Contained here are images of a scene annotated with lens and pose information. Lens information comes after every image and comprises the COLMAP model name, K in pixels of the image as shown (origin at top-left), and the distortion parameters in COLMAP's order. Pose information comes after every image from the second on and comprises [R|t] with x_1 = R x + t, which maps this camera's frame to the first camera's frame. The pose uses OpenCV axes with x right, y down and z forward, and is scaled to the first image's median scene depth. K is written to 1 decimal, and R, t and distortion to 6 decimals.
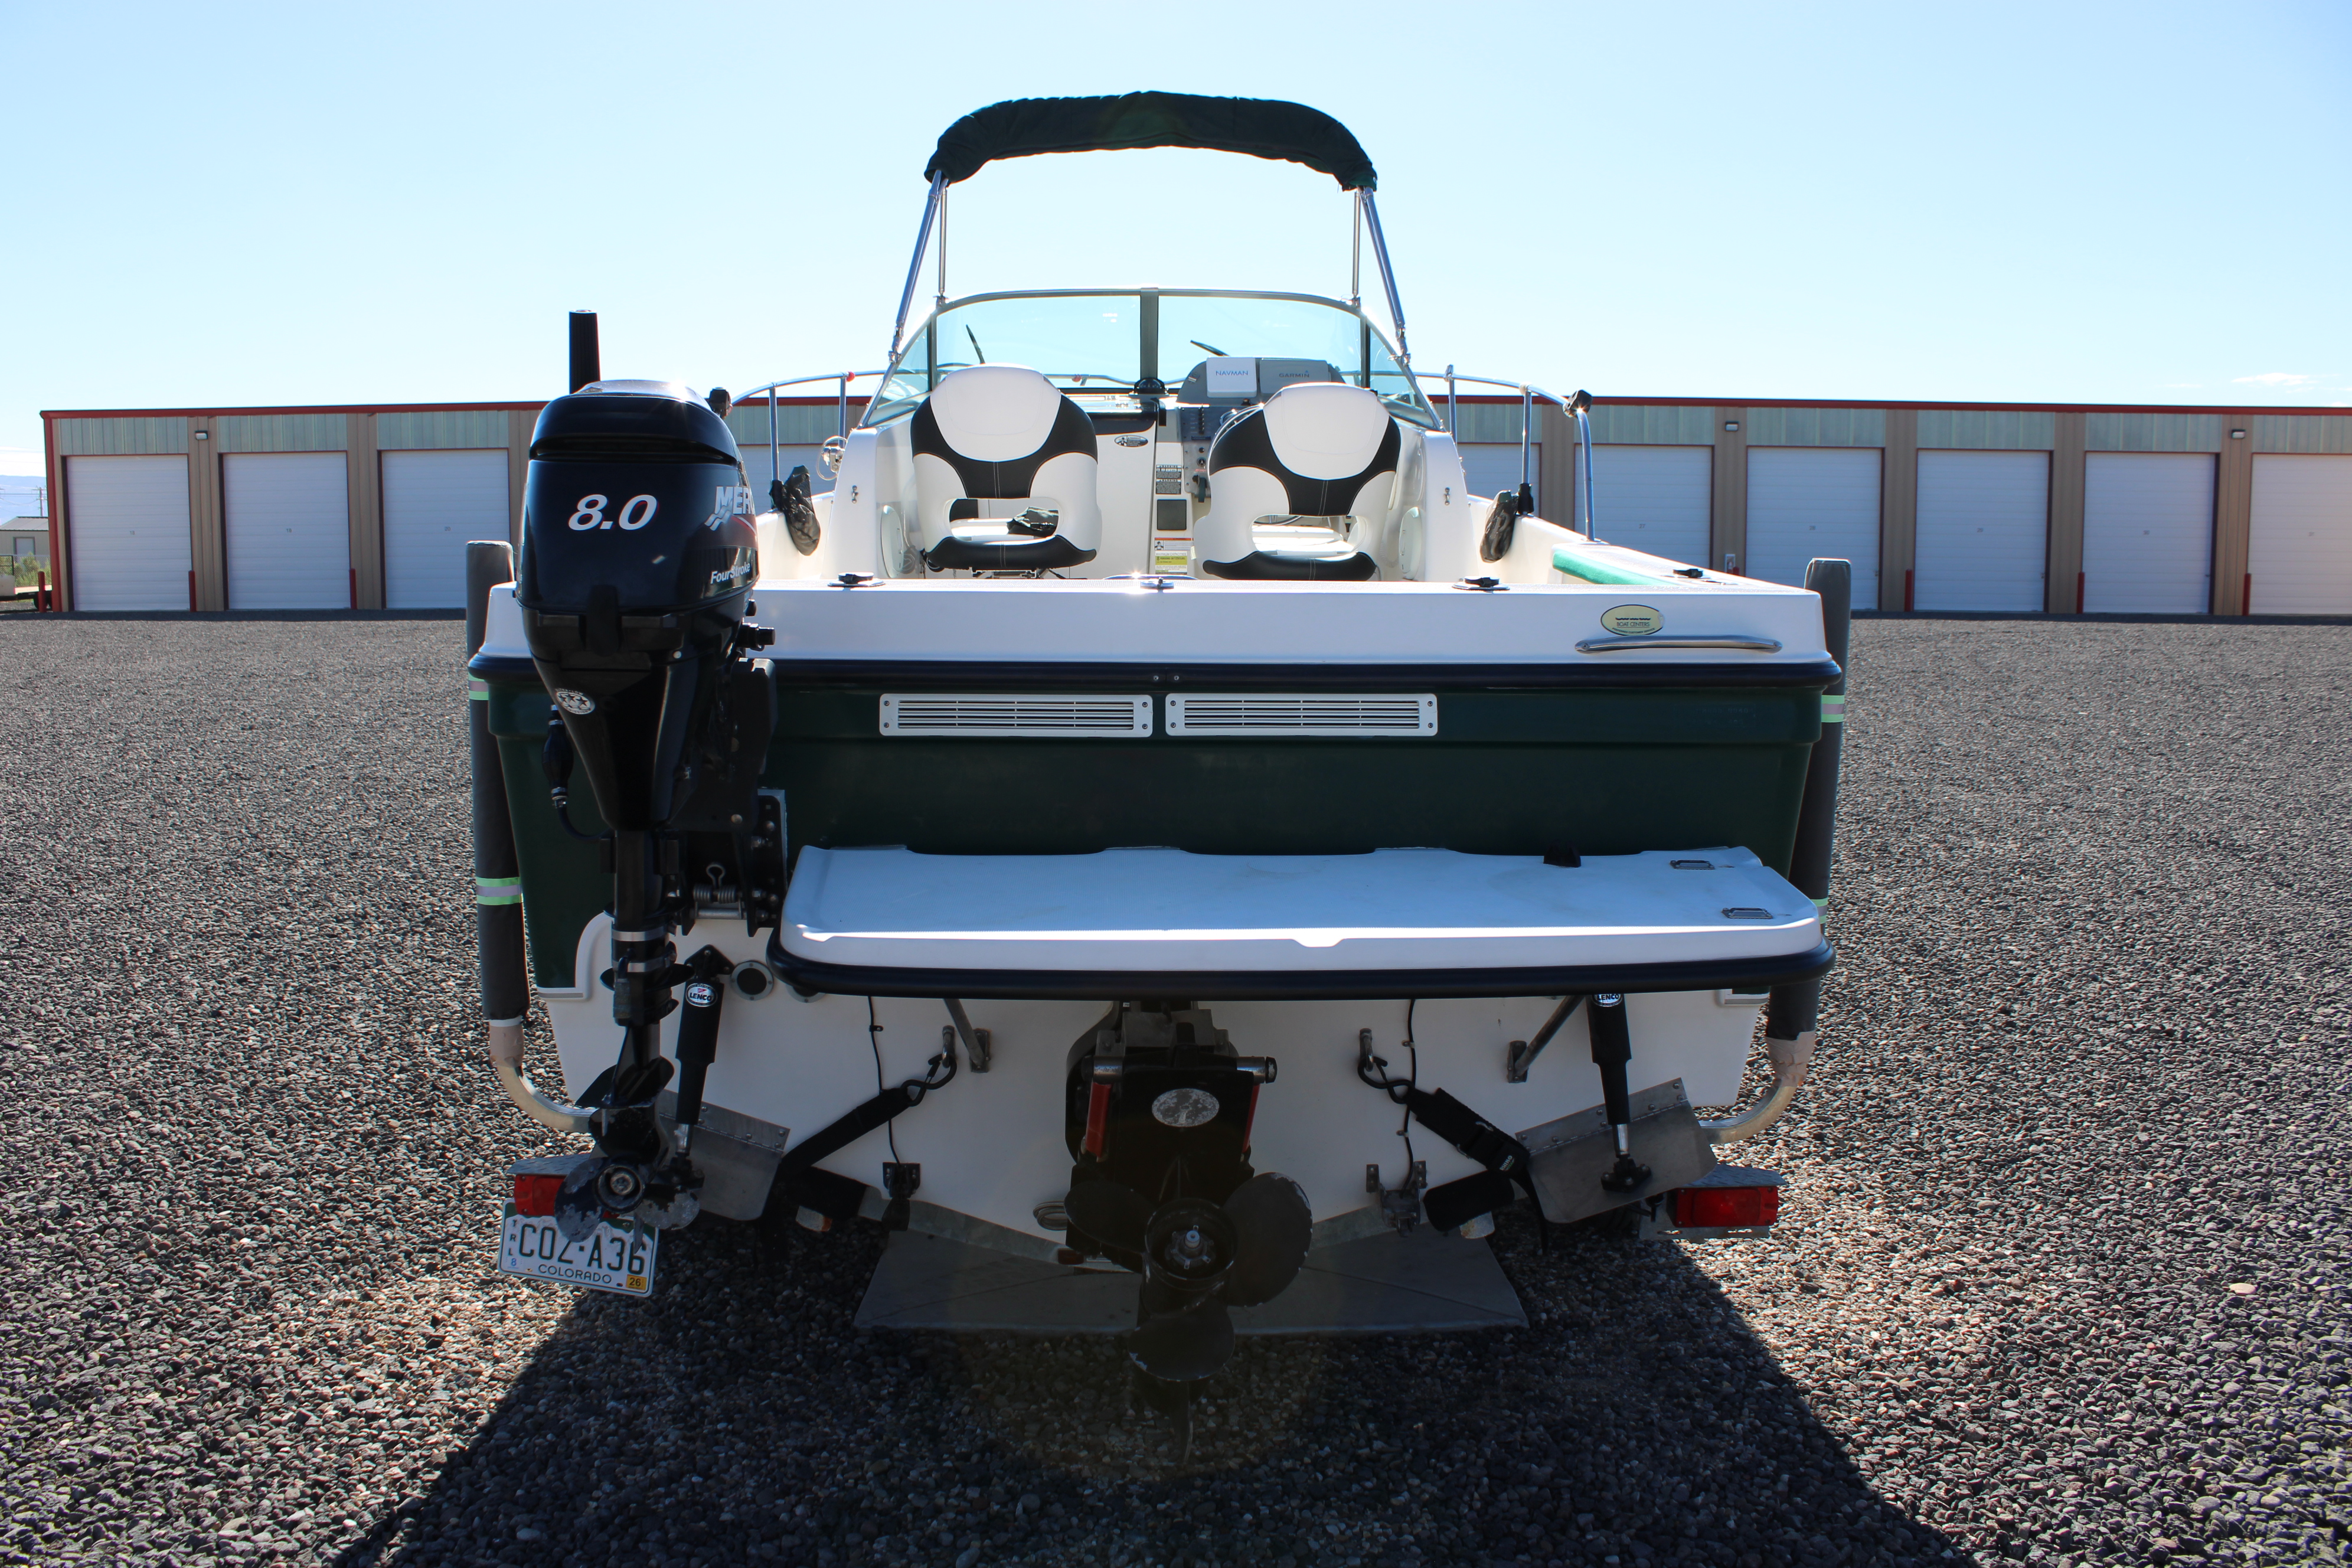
lens RADIAL K [[1978.5, 0, 1135.4], [0, 1978.5, 788.0], [0, 0, 1]] dist [-0.169089, 0.145334]
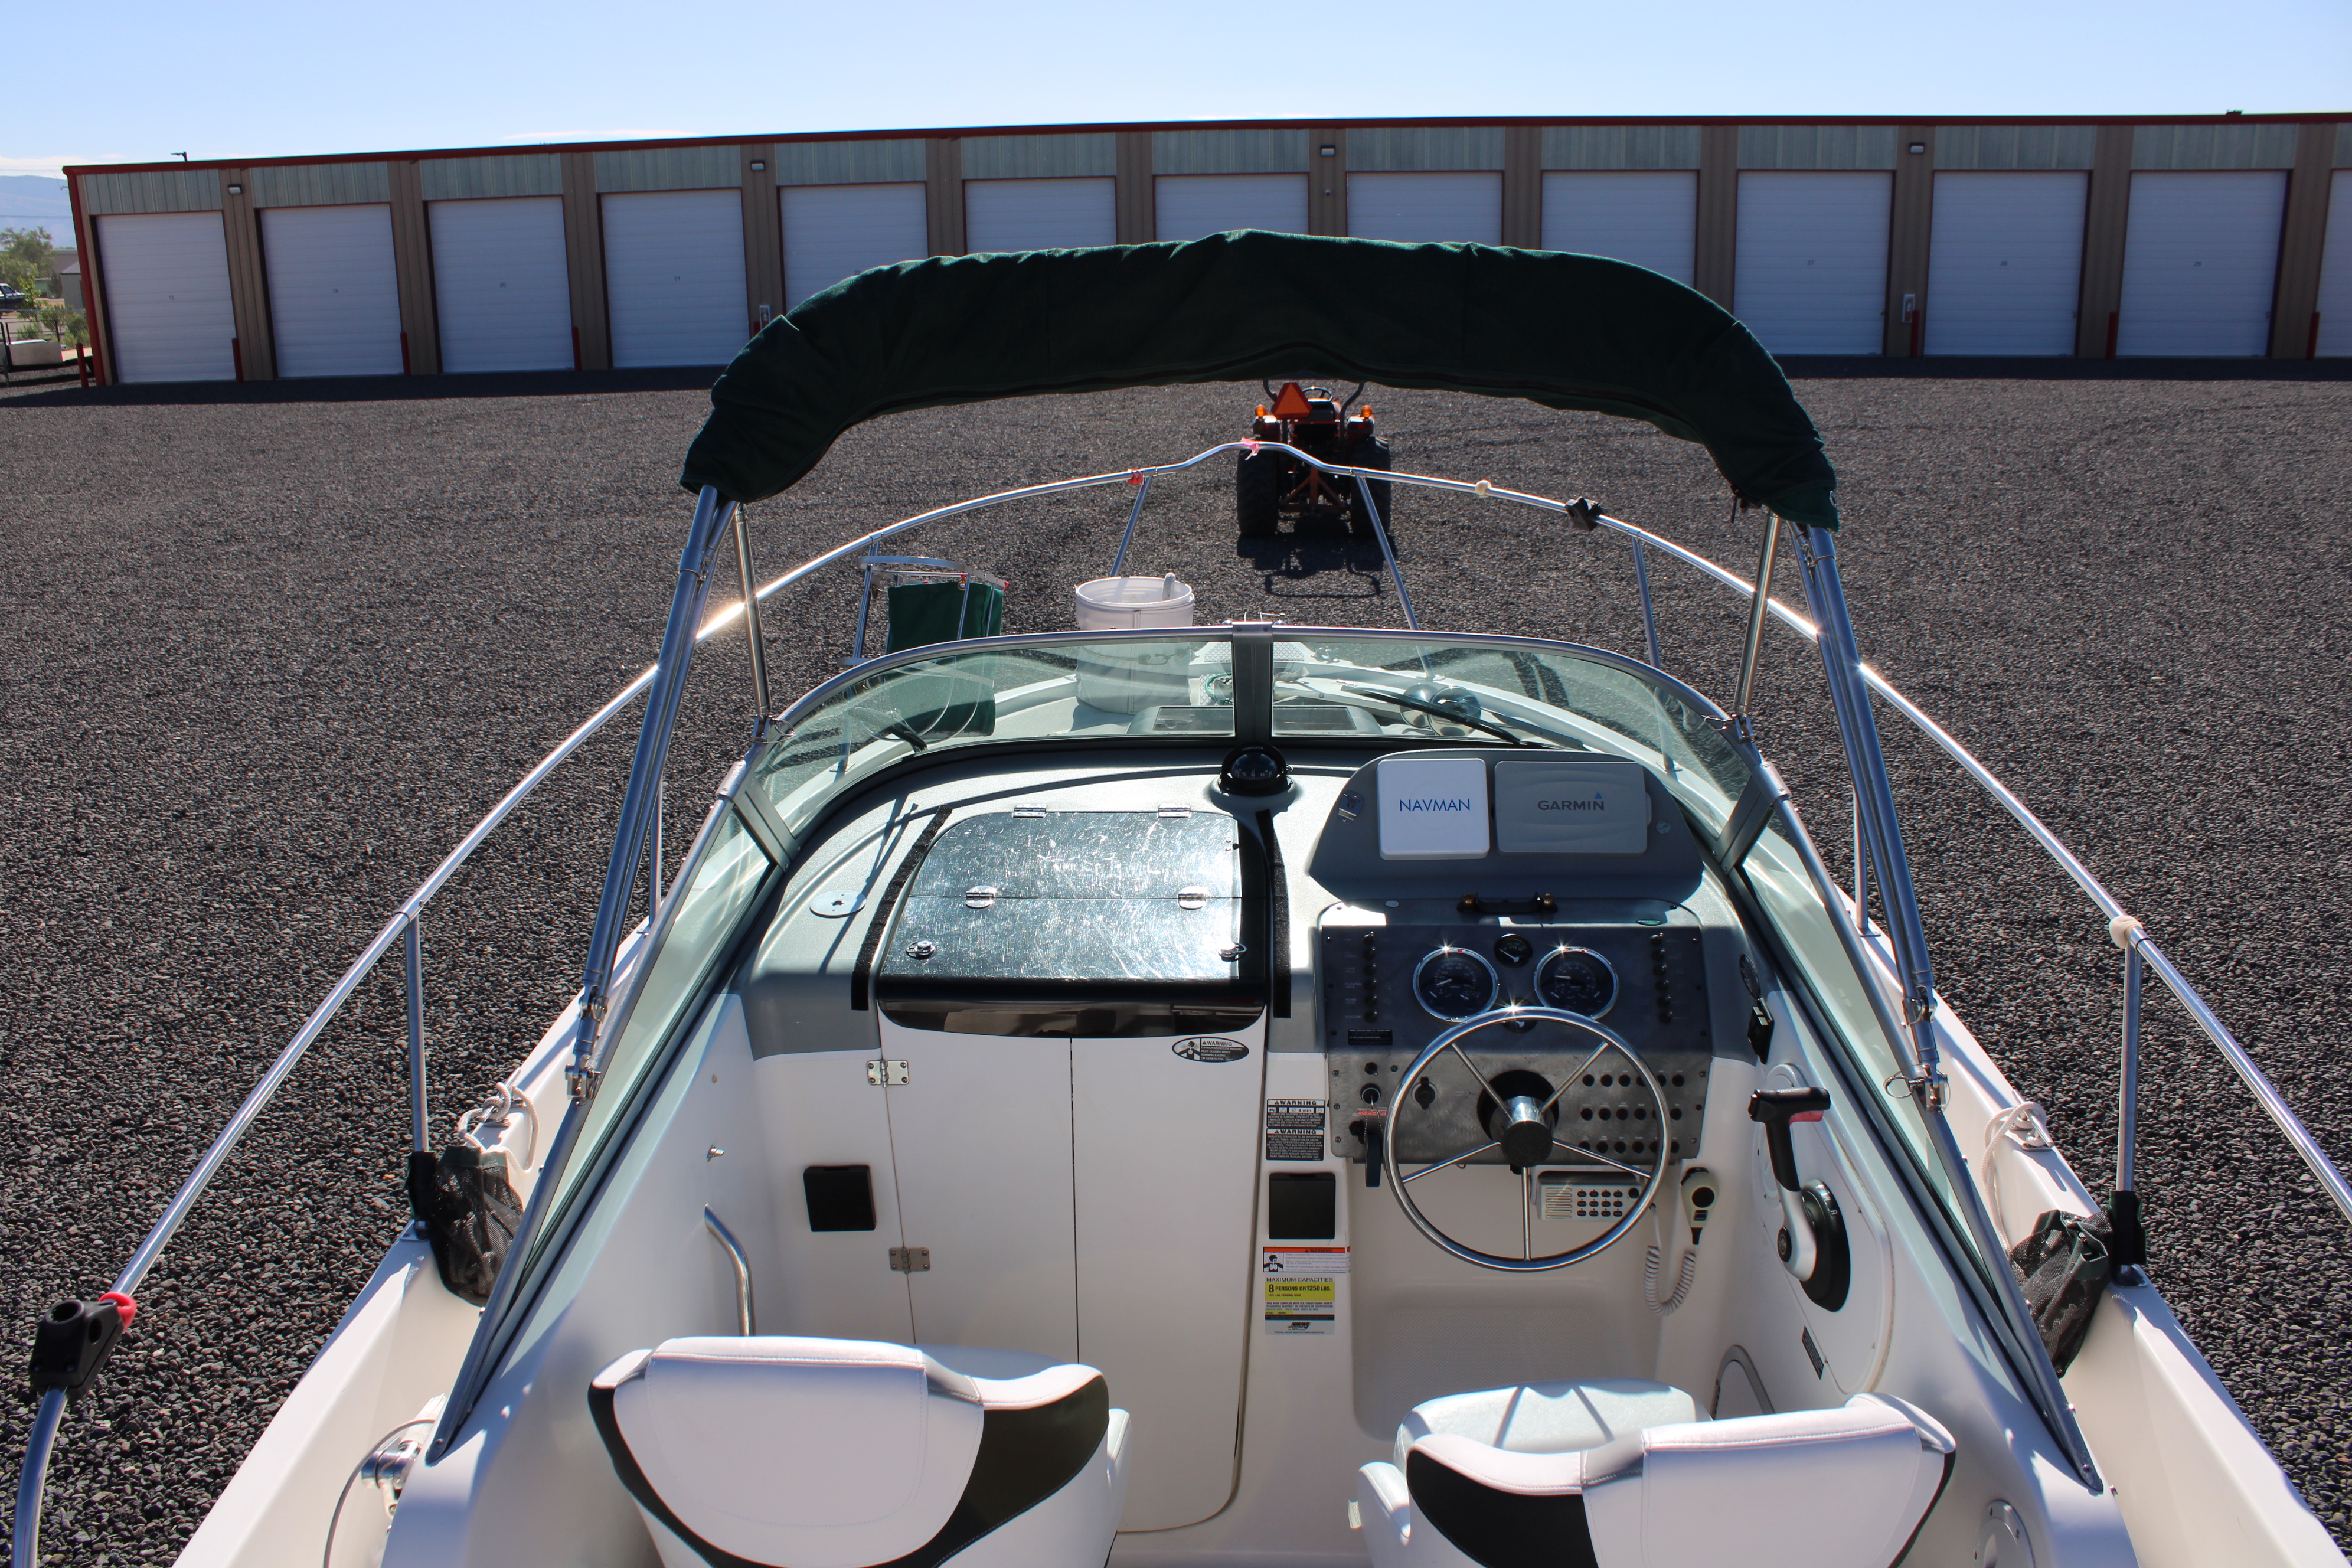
lens RADIAL K [[1978.5, 0, 1135.4], [0, 1978.5, 788.0], [0, 0, 1]] dist [-0.169089, 0.145334]
pose [[0.998246, -0.003731, -0.059092, 0.000934], [0.012955, 0.987595, 0.156490, -0.038583], [0.057775, -0.156981, 0.985910, 0.073392]]
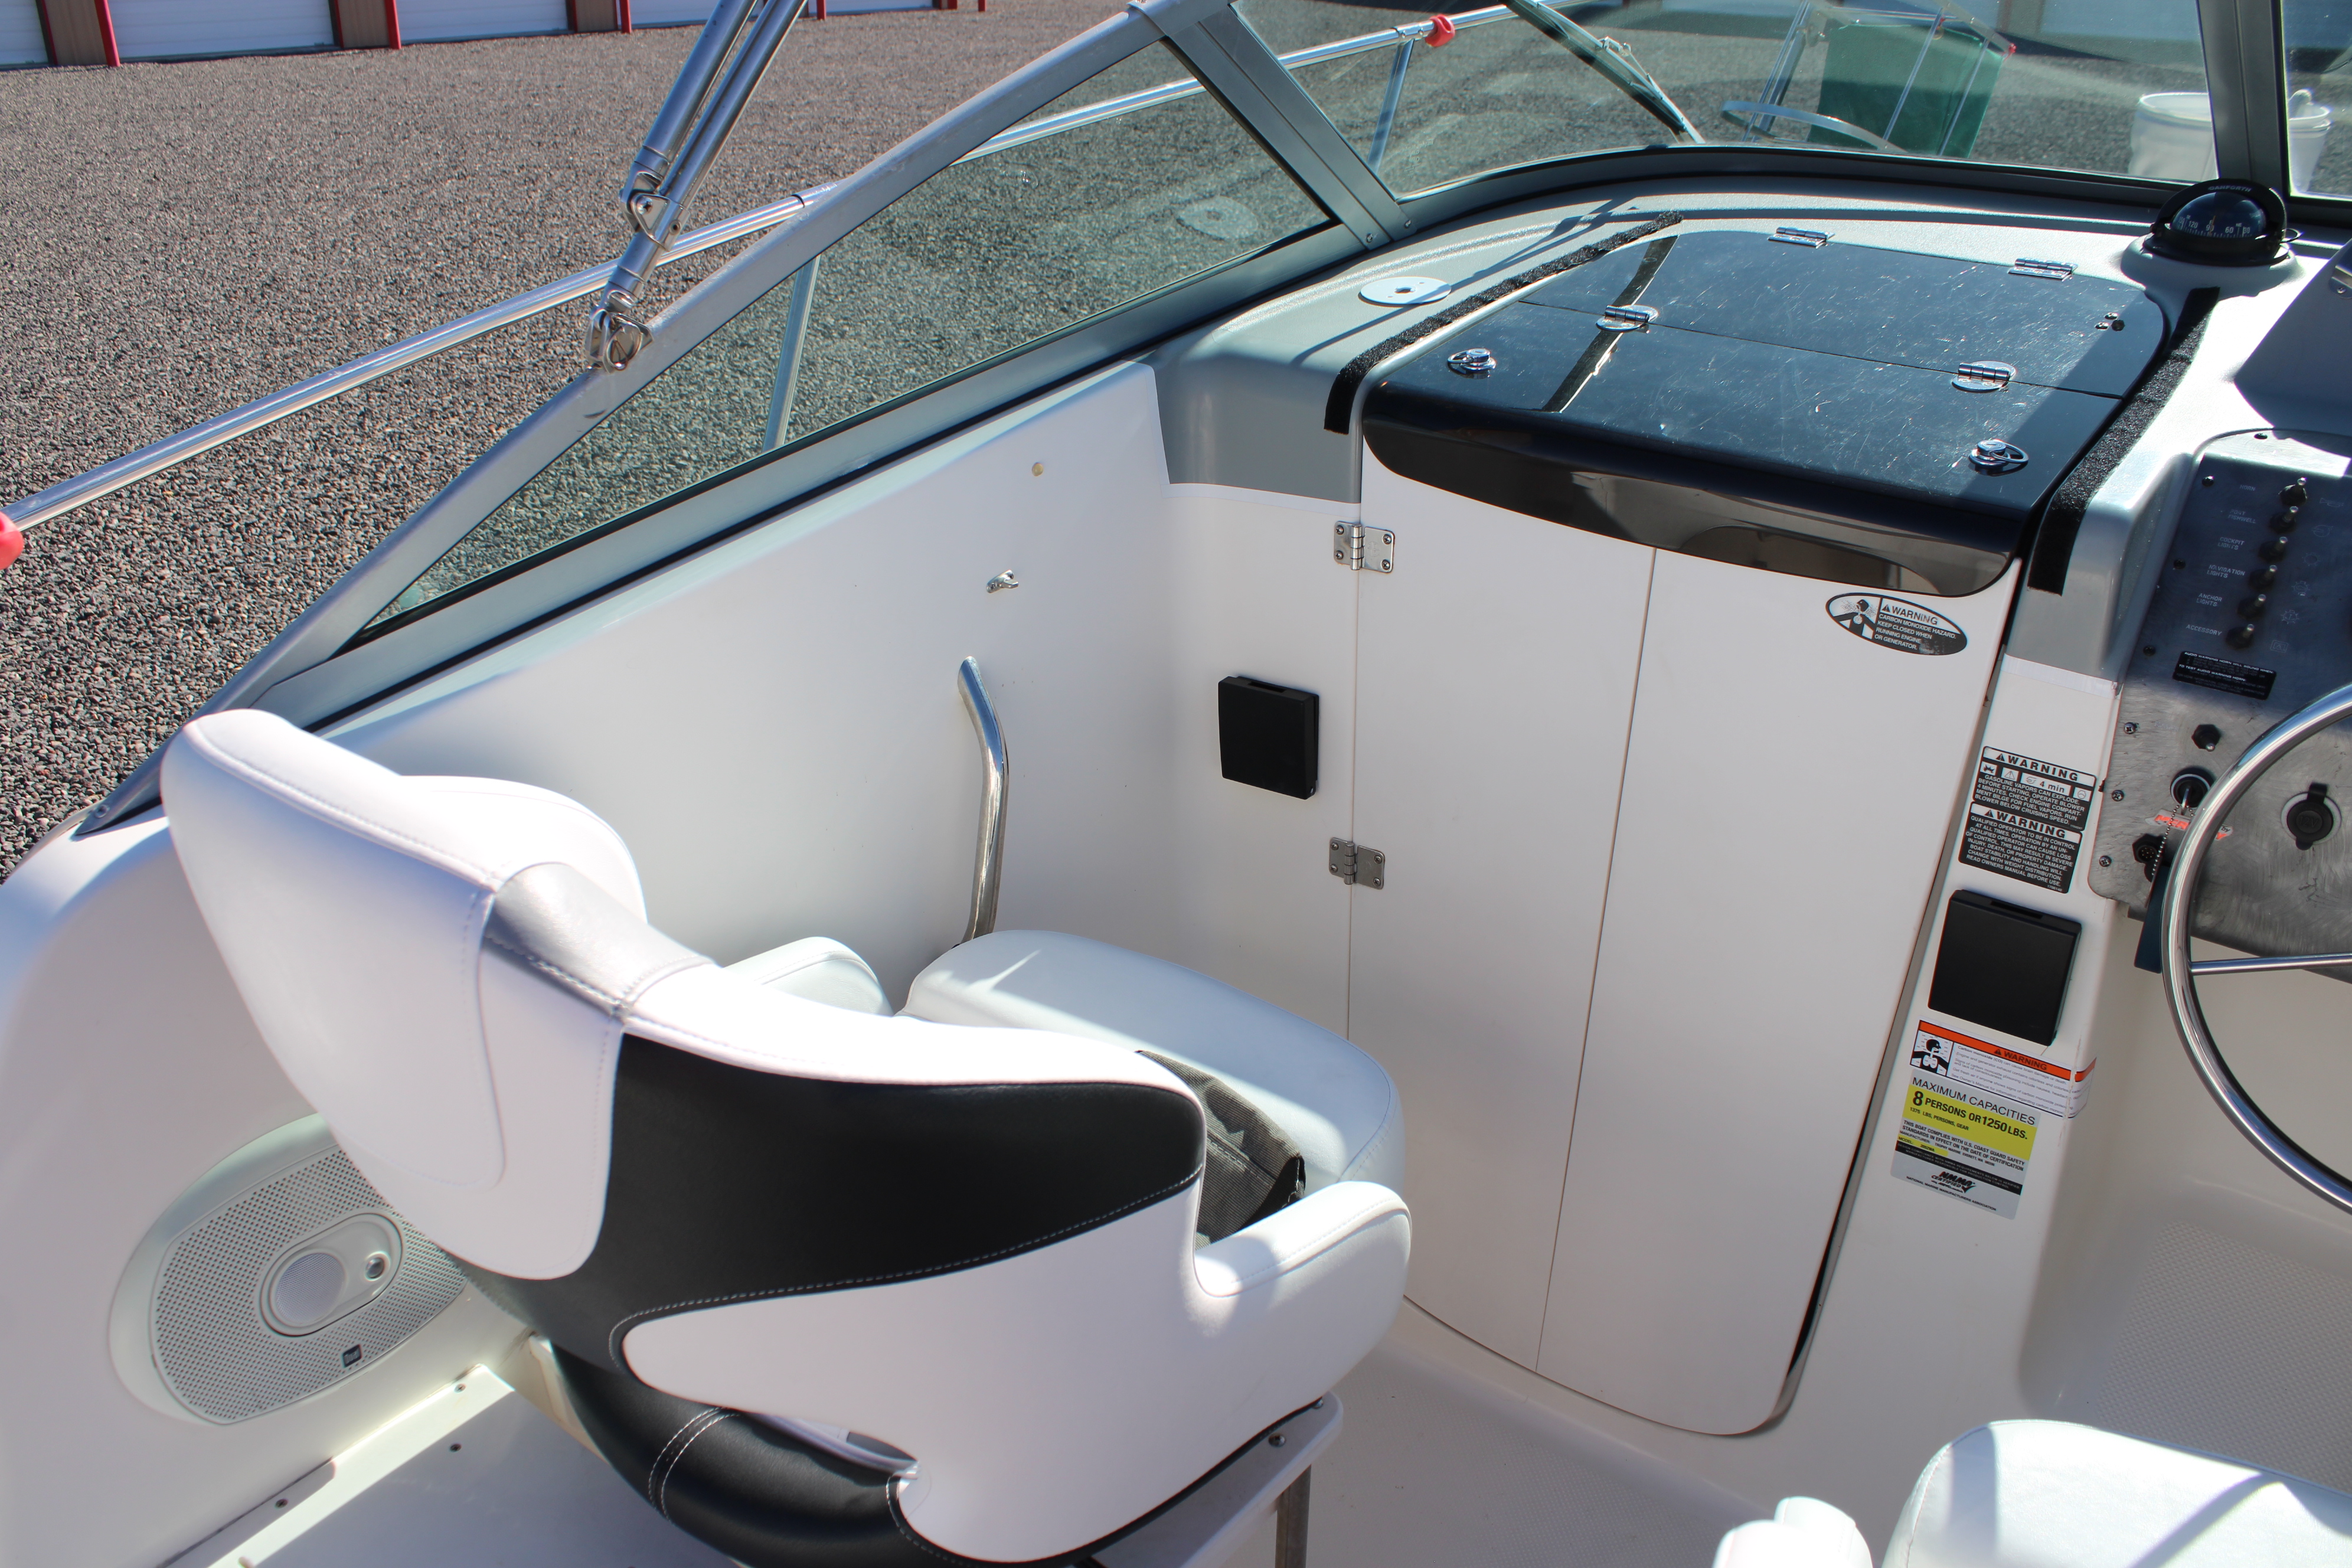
lens RADIAL K [[1978.5, 0, 1135.4], [0, 1978.5, 788.0], [0, 0, 1]] dist [-0.169089, 0.145334]
pose [[0.790726, 0.264398, -0.552129, 0.007284], [-0.081116, 0.939221, 0.333594, -0.028835], [0.606773, -0.218994, 0.764113, 0.098189]]
